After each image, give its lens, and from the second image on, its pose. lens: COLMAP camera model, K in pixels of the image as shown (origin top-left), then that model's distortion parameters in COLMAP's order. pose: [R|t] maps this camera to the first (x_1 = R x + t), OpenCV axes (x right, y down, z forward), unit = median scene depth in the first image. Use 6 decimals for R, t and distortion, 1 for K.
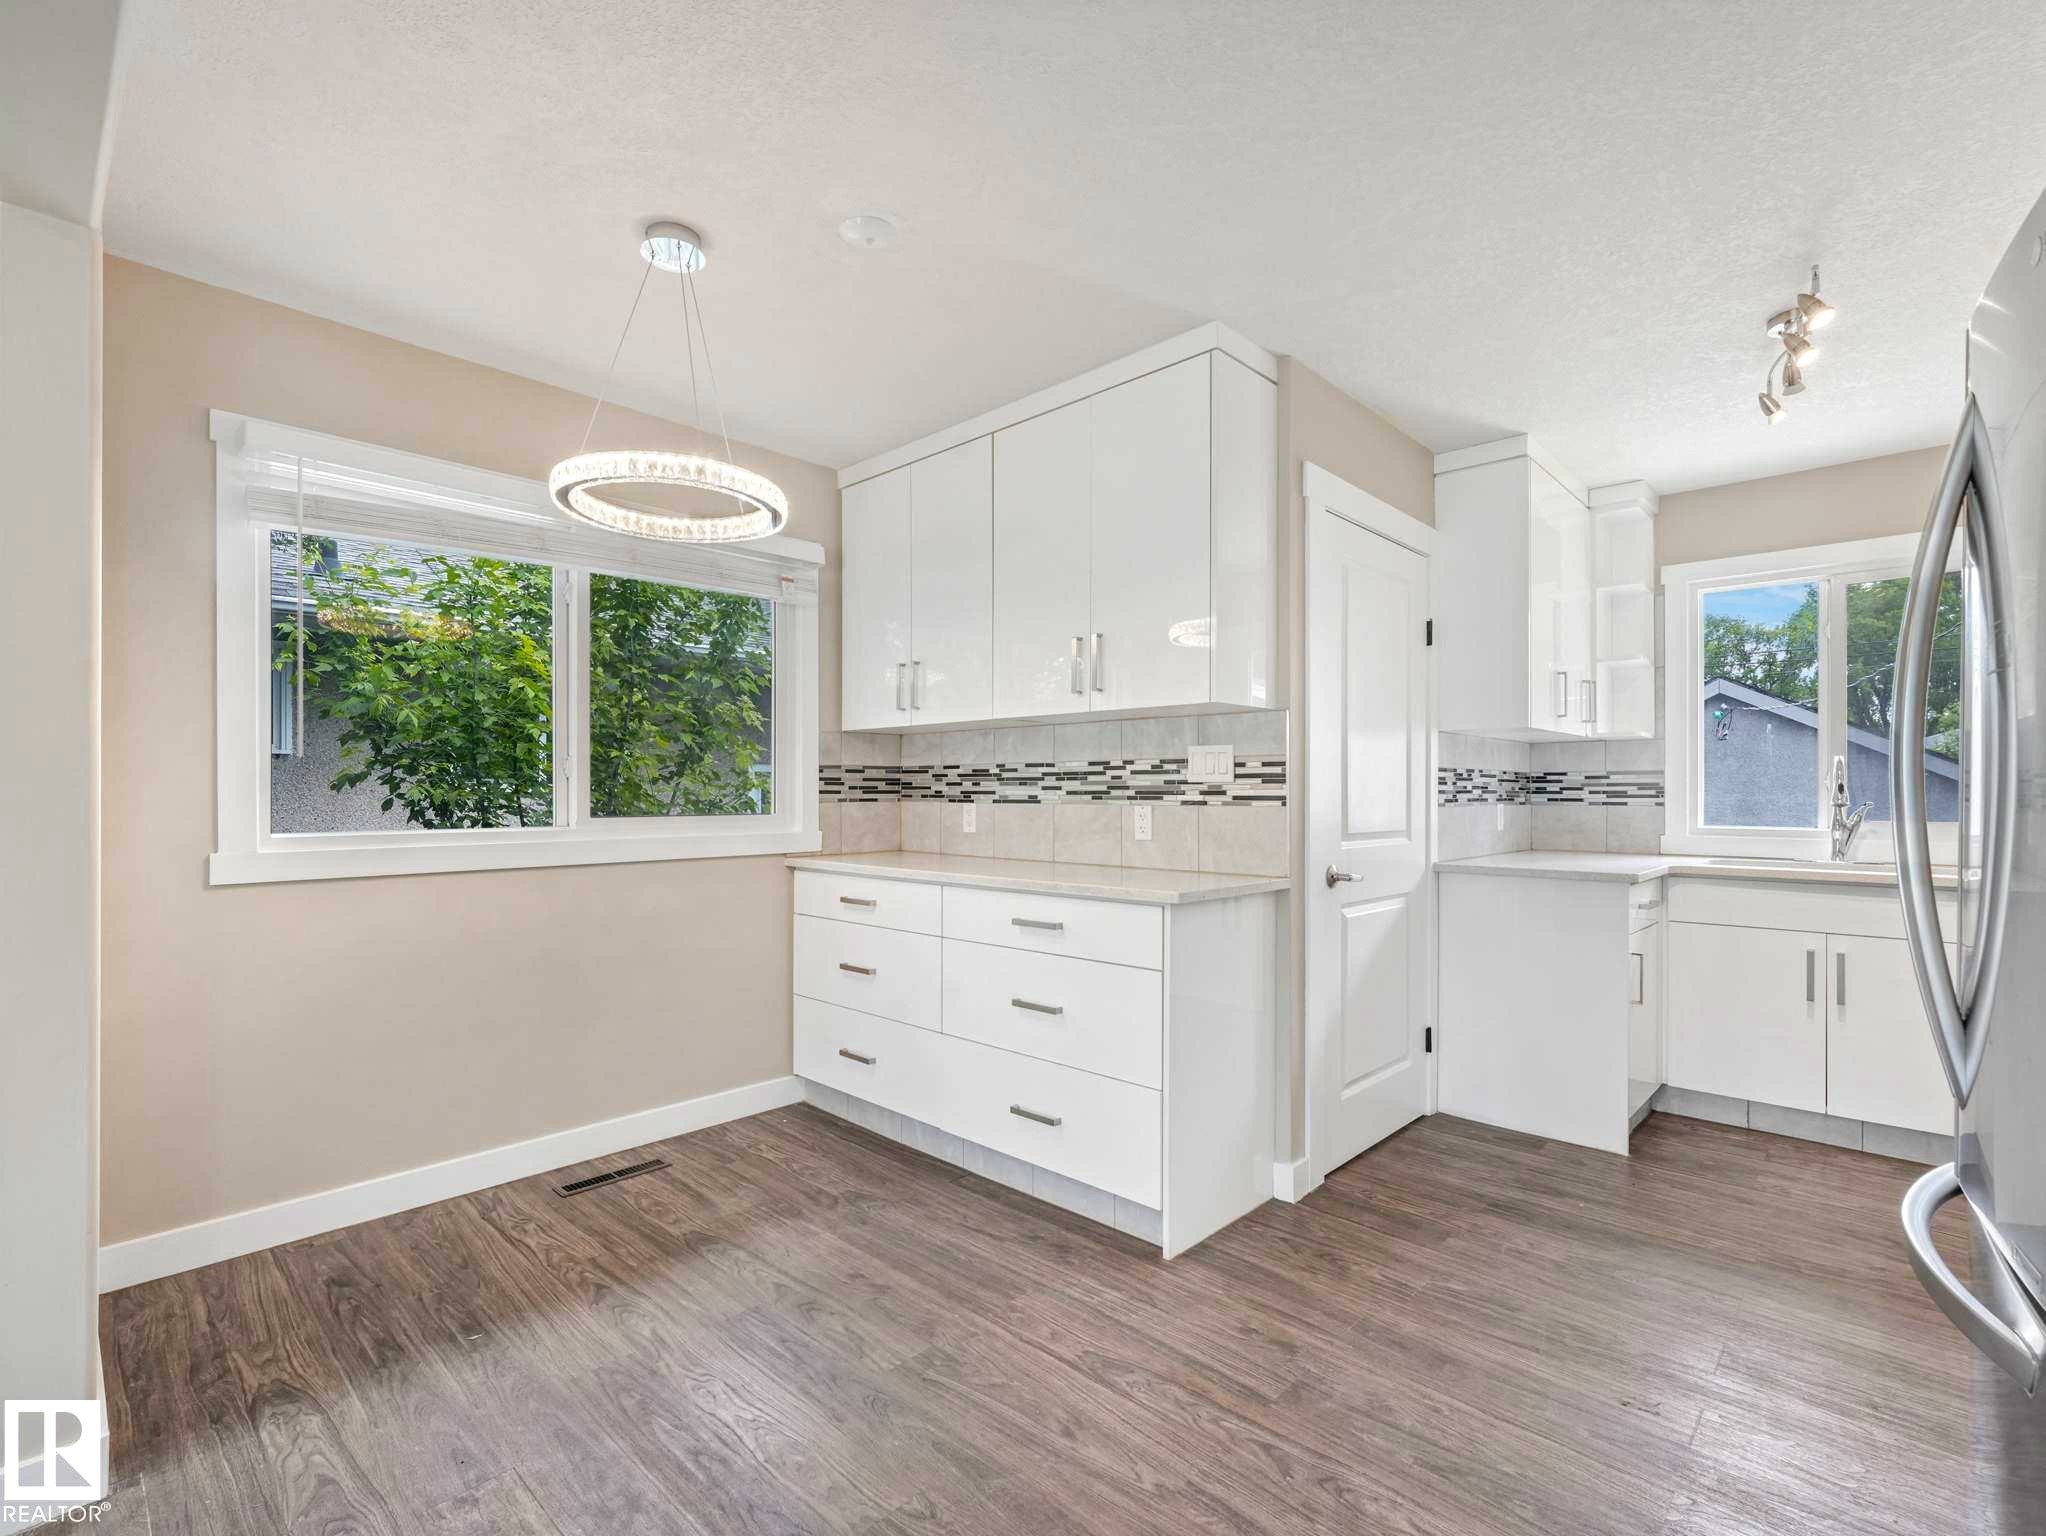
lens RADIAL K [[905.6, 0, 1020.4], [0, 905.6, 794.2], [0, 0, 1]] dist [0.000055, -0.000052]
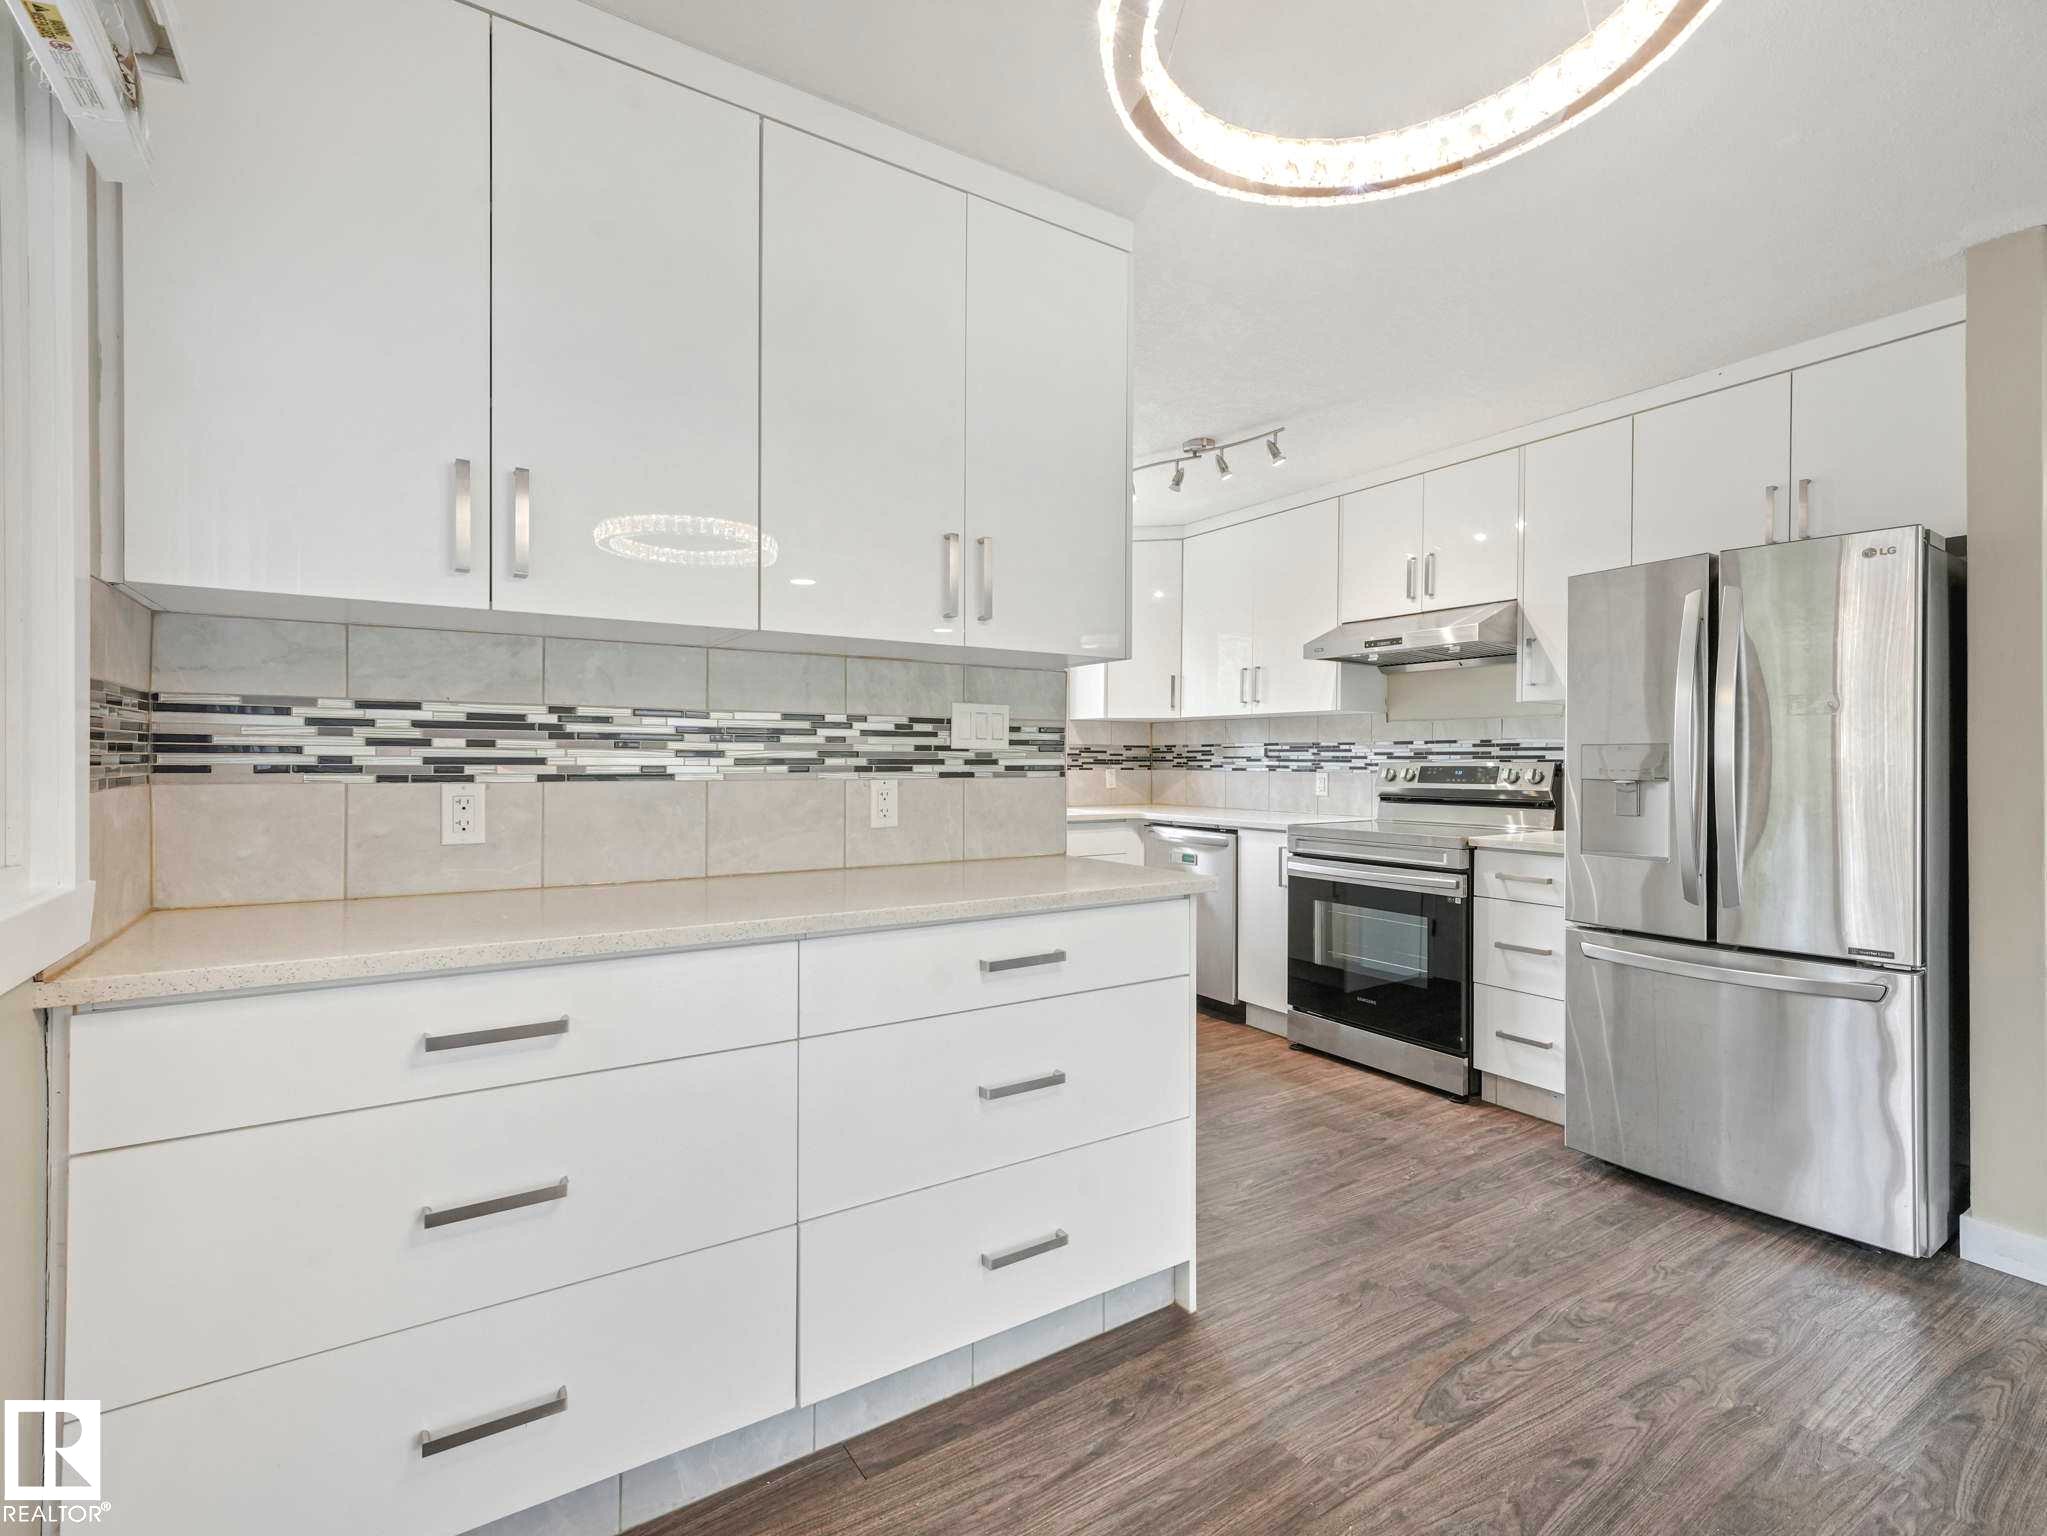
lens RADIAL K [[923.7, 0, 973.1], [0, 923.7, 762.9], [0, 0, 1]] dist [0.003264, 0.000316]
pose [[0.267846, -0.003933, 0.963454, -0.557220], [-0.002483, 0.999986, 0.004772, -0.004400], [-0.963459, -0.003670, 0.267832, 0.739782]]
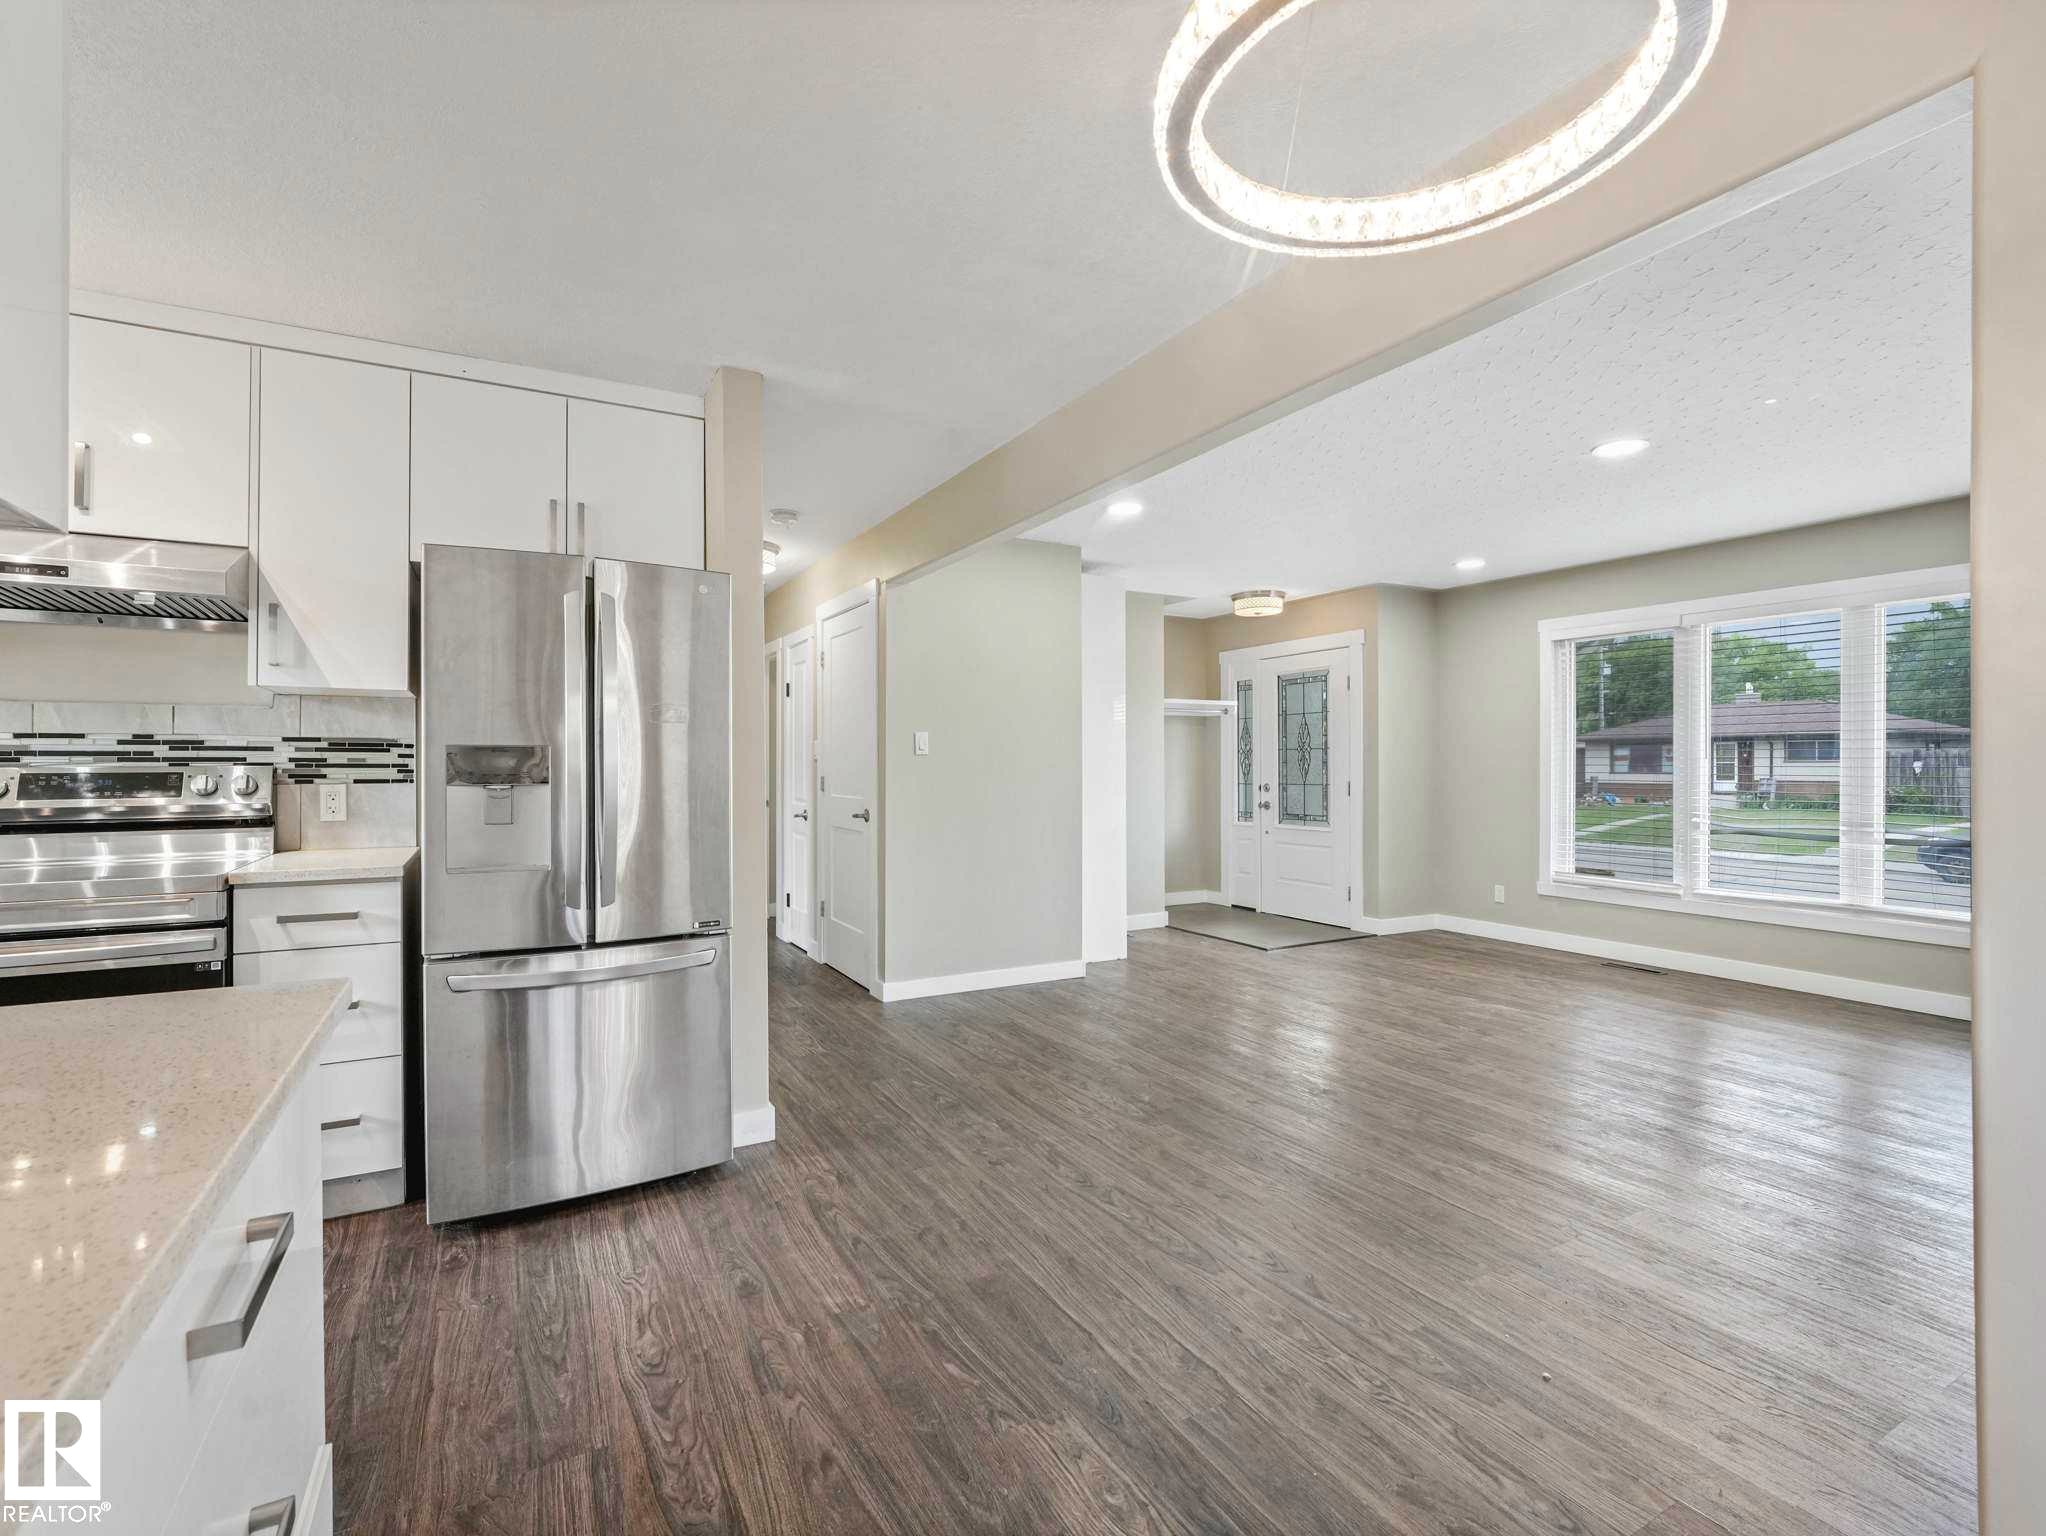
lens RADIAL K [[993.1, 0, 1019.2], [0, 993.1, 762.6], [0, 0, 1]] dist [-0.002880, -0.000451]
pose [[-0.953620, 0.000809, 0.301014, -0.241248], [0.000500, 0.999999, -0.001104, -0.003416], [-0.301014, -0.000903, -0.953619, 1.045155]]
